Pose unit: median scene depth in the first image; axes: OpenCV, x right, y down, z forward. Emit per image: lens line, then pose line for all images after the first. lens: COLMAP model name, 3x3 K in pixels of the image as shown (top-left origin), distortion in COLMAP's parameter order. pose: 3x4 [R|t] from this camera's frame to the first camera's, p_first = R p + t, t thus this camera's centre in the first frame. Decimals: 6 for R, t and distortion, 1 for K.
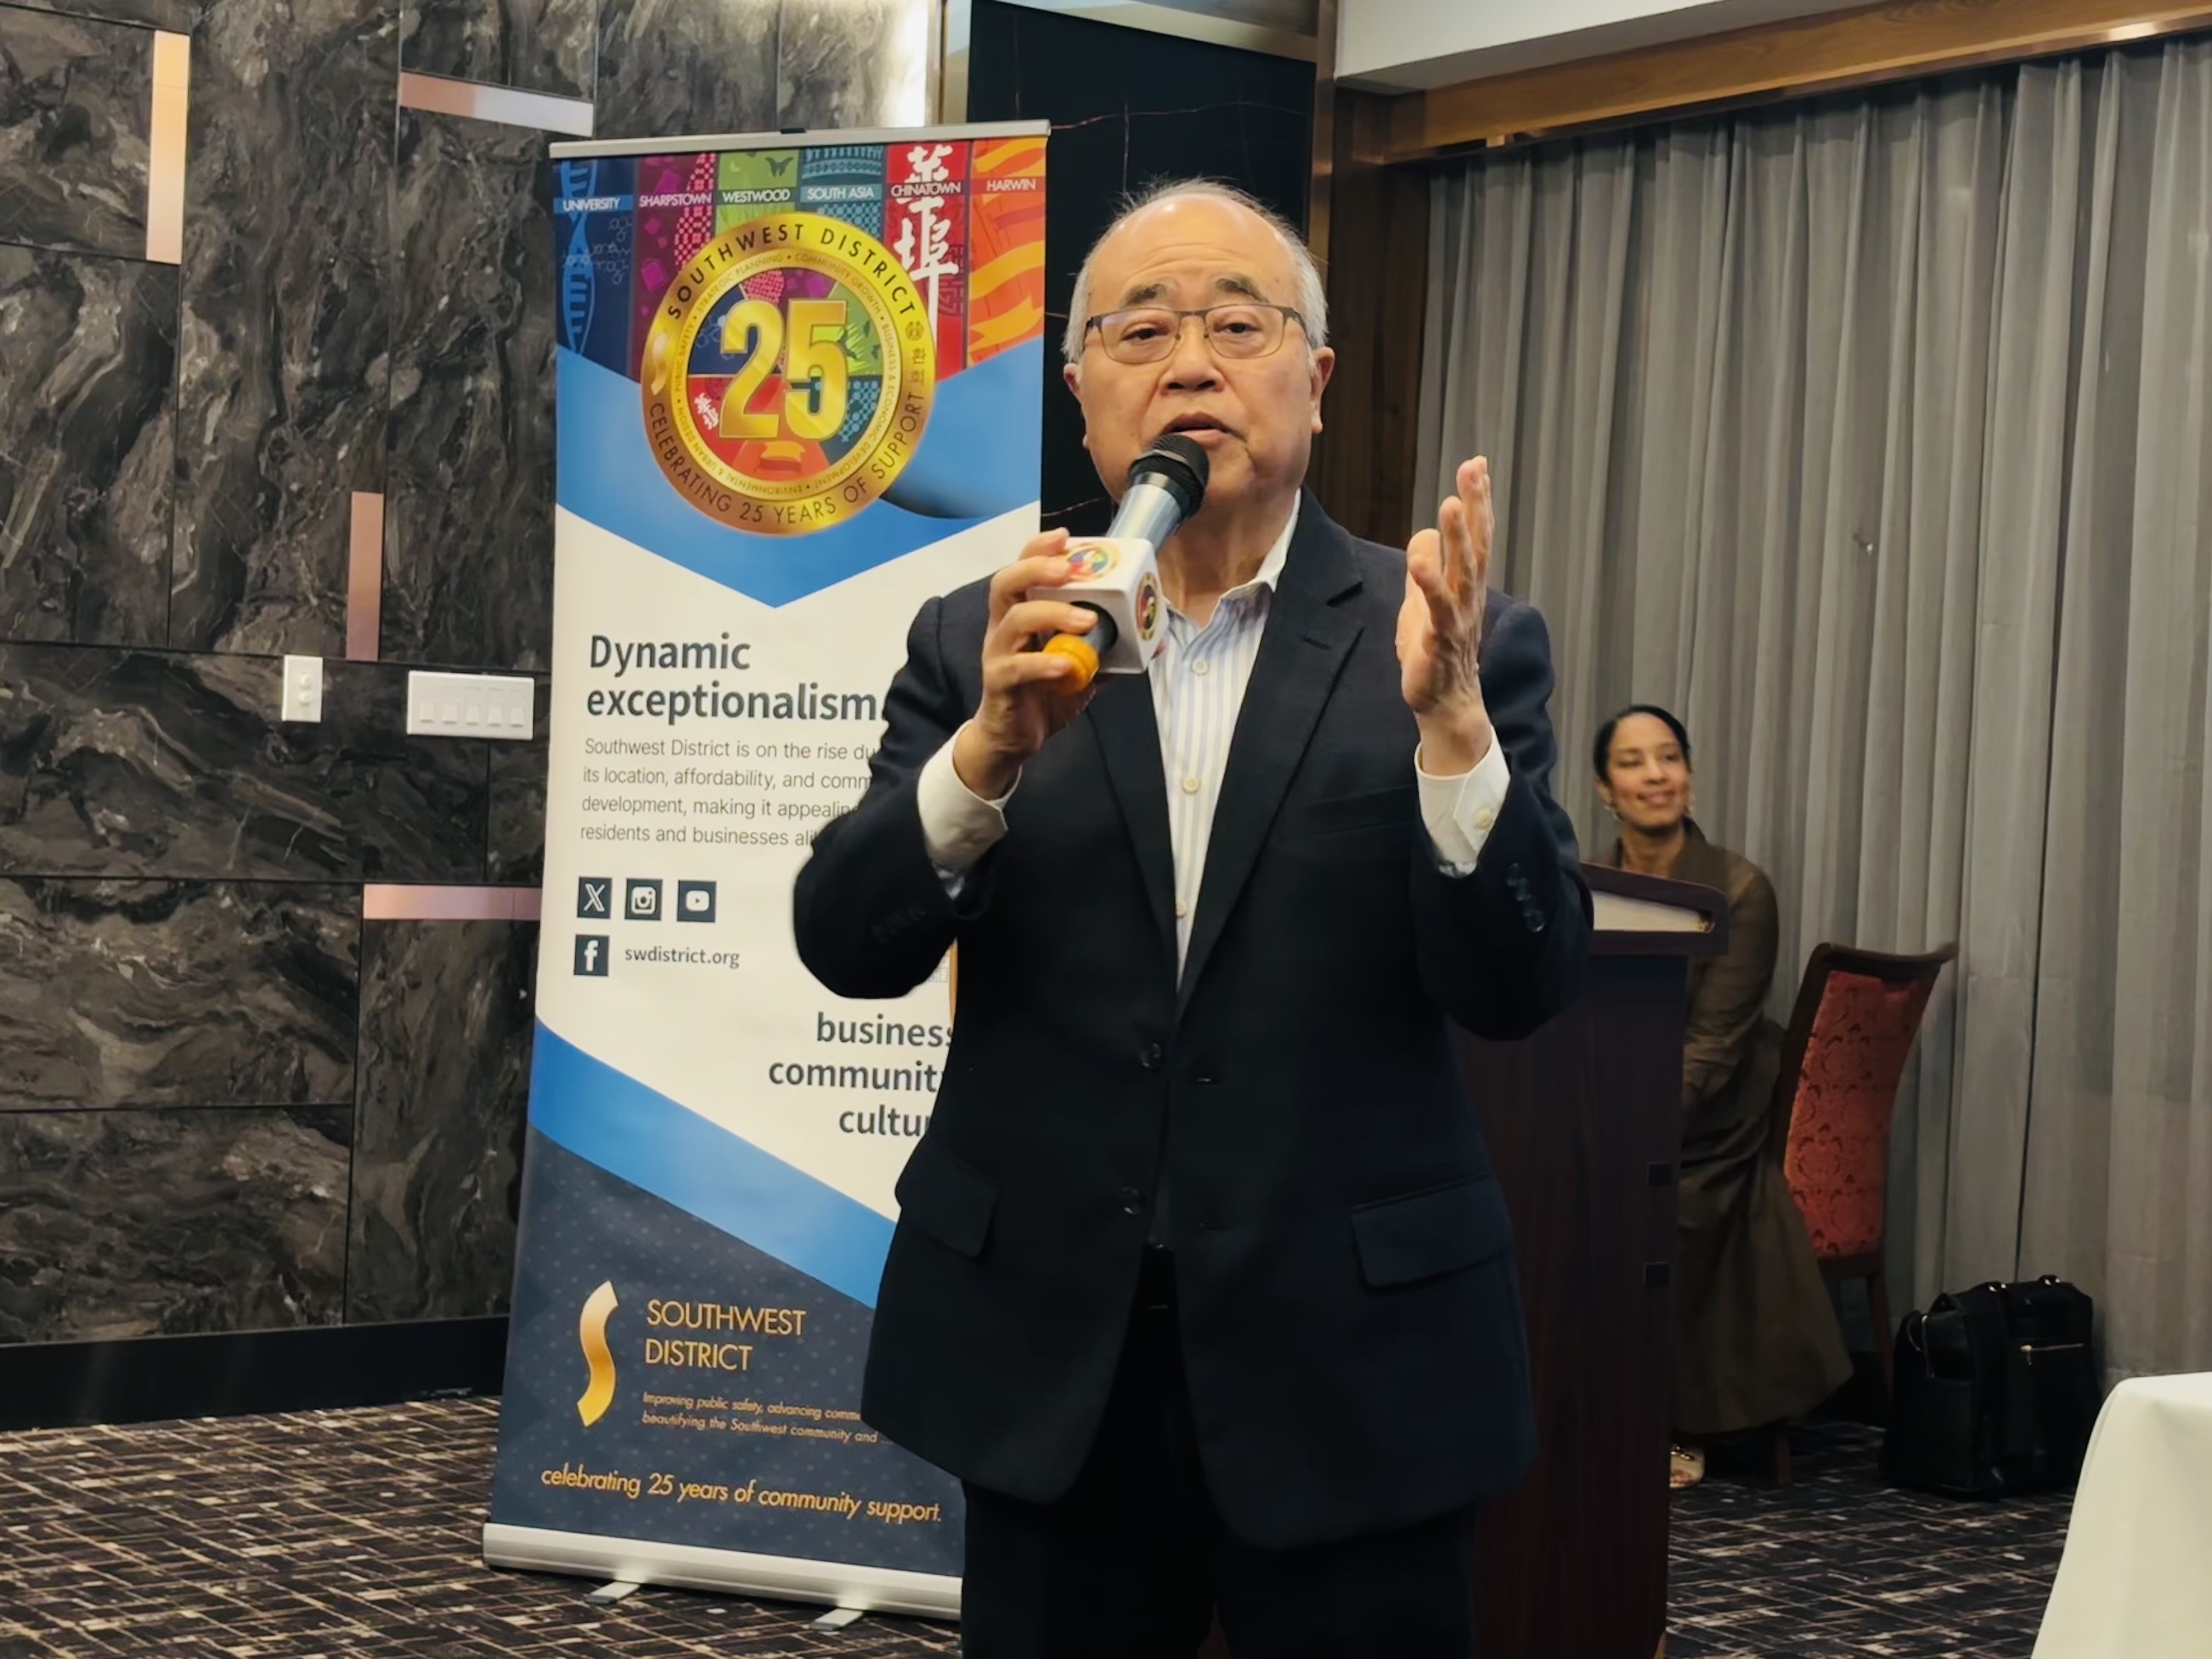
lens RADIAL K [[3509.2, 0, 1102.9], [0, 3509.2, 833.2], [0, 0, 1]] dist [-0.112716, 0.000000]
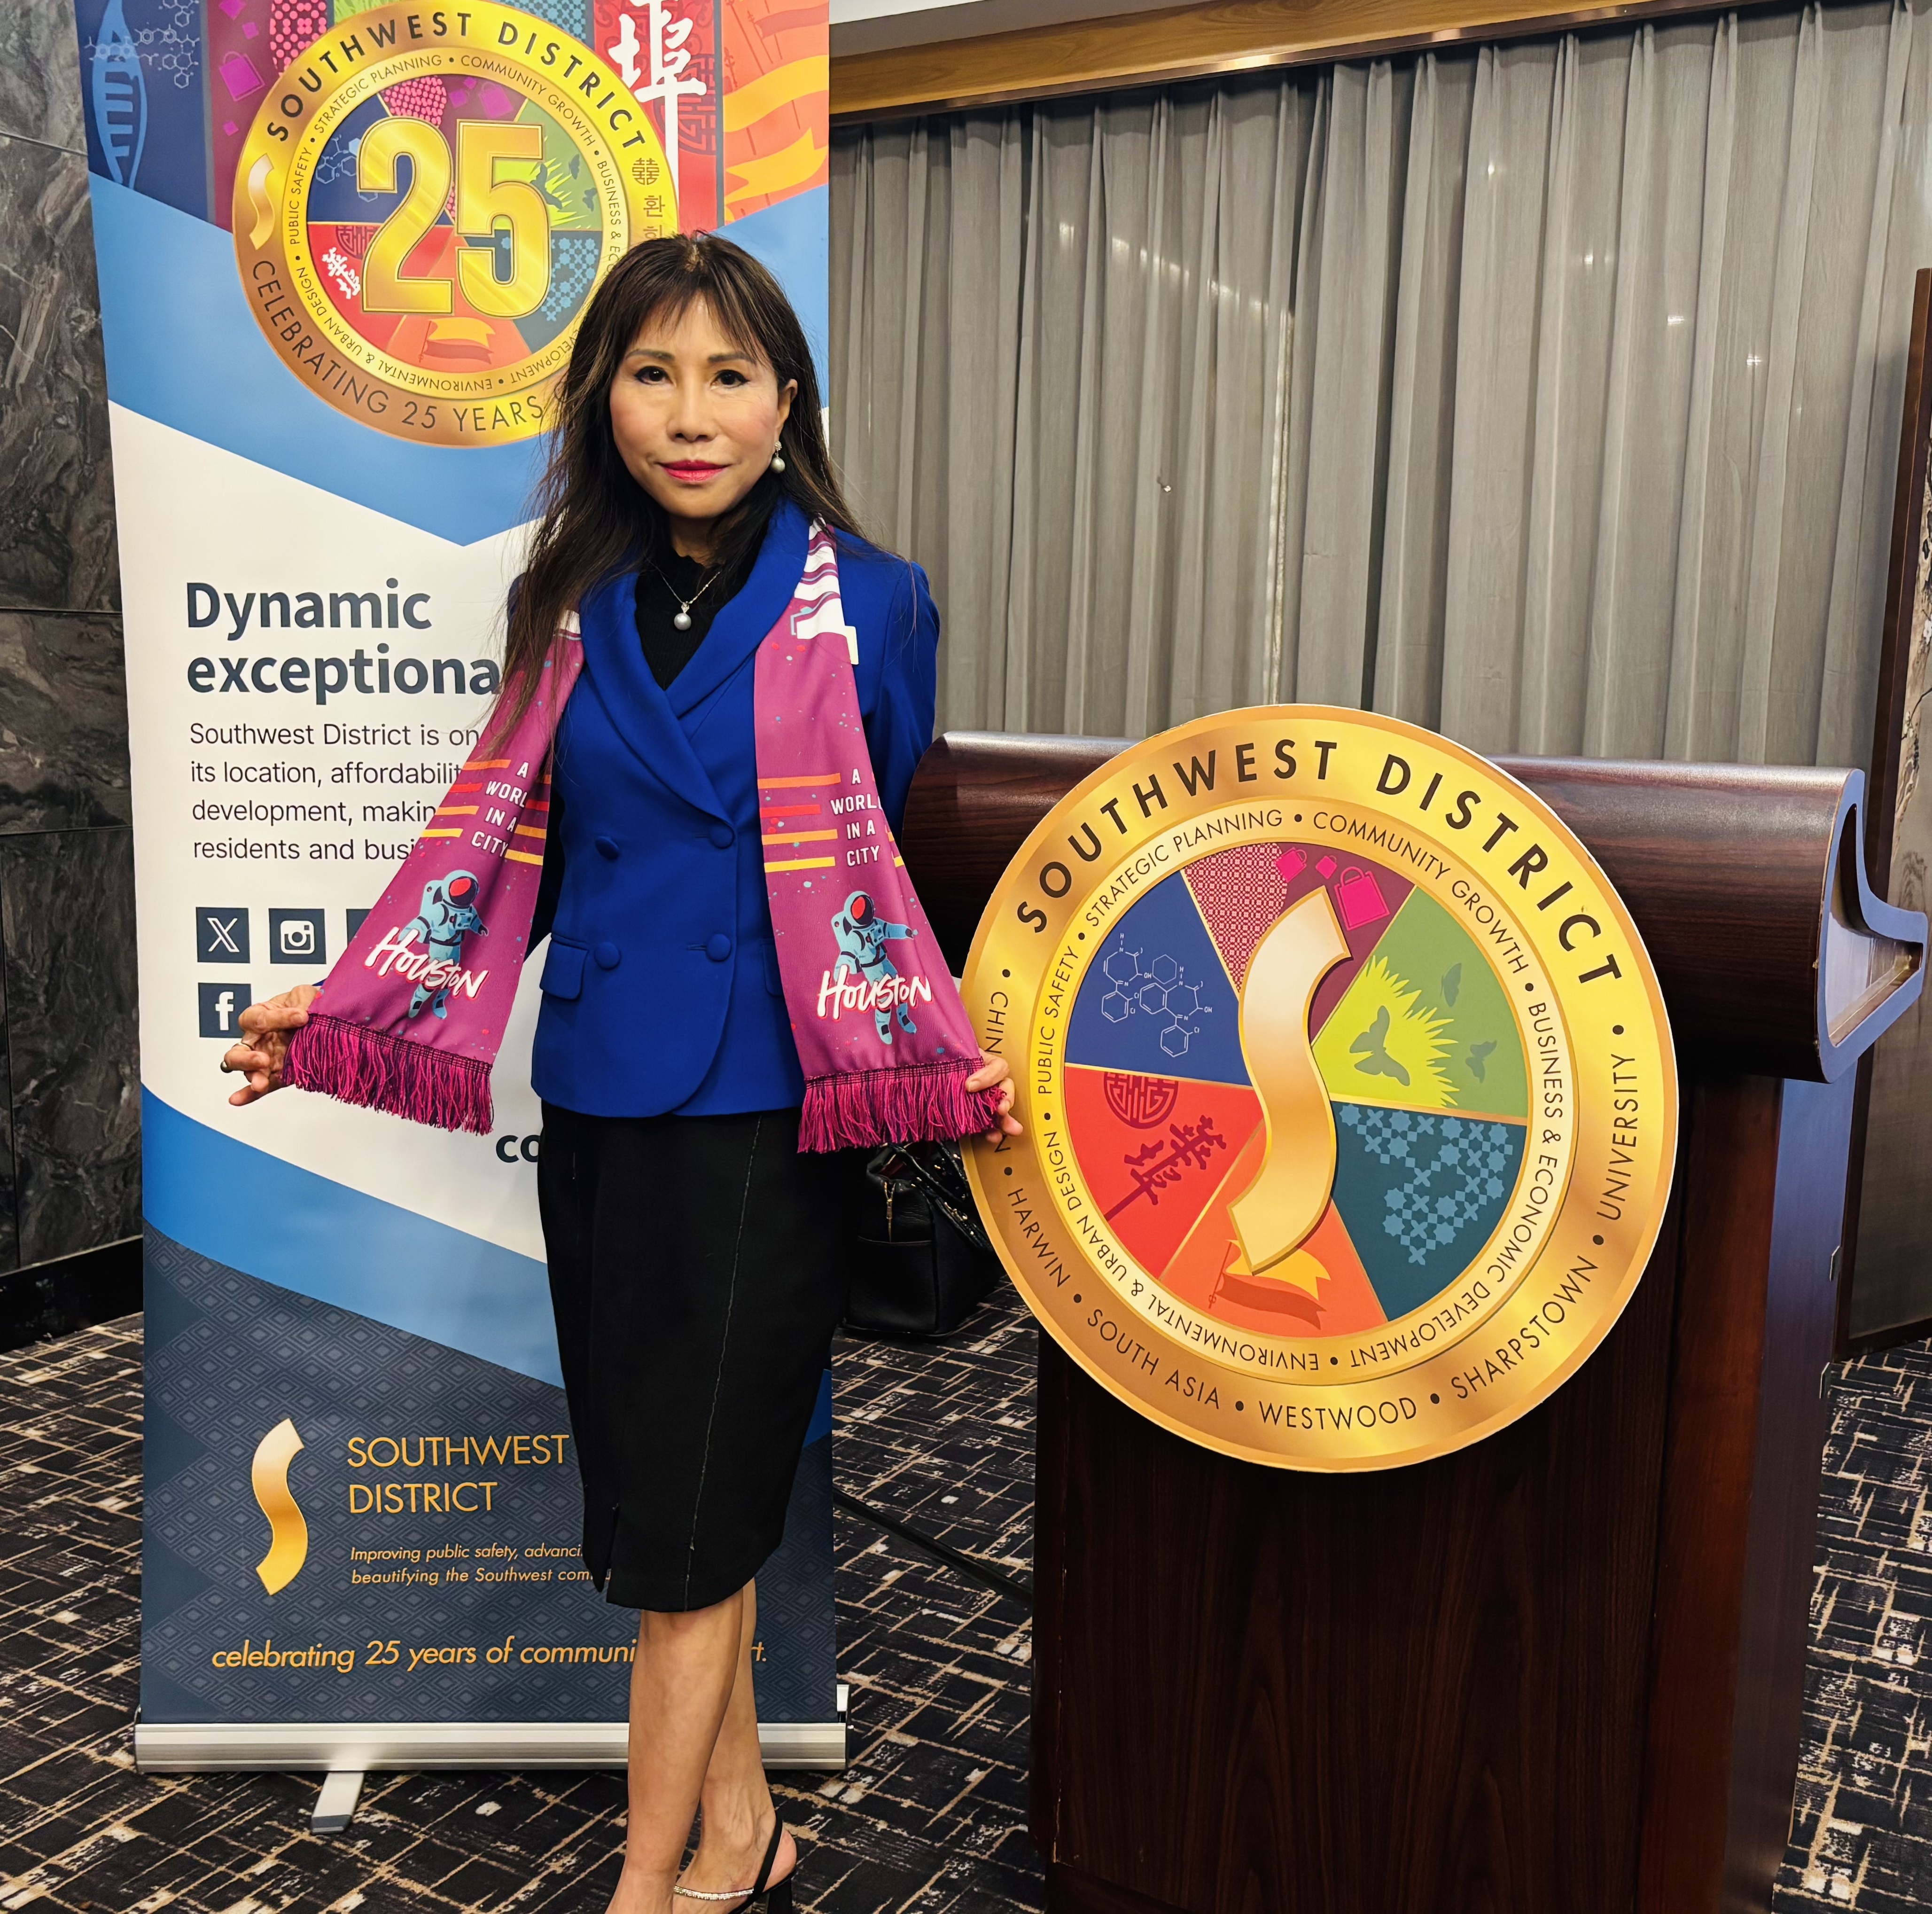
lens RADIAL K [[1933.1, 0, 974.3], [0, 1933.1, 970.8], [0, 0, 1]] dist [-0.038156, 0.000000]
pose [[0.915677, -0.081751, 0.393513, -0.162029], [0.017431, 0.986252, 0.164329, -0.039847], [-0.401537, -0.143613, 0.904513, 0.562059]]
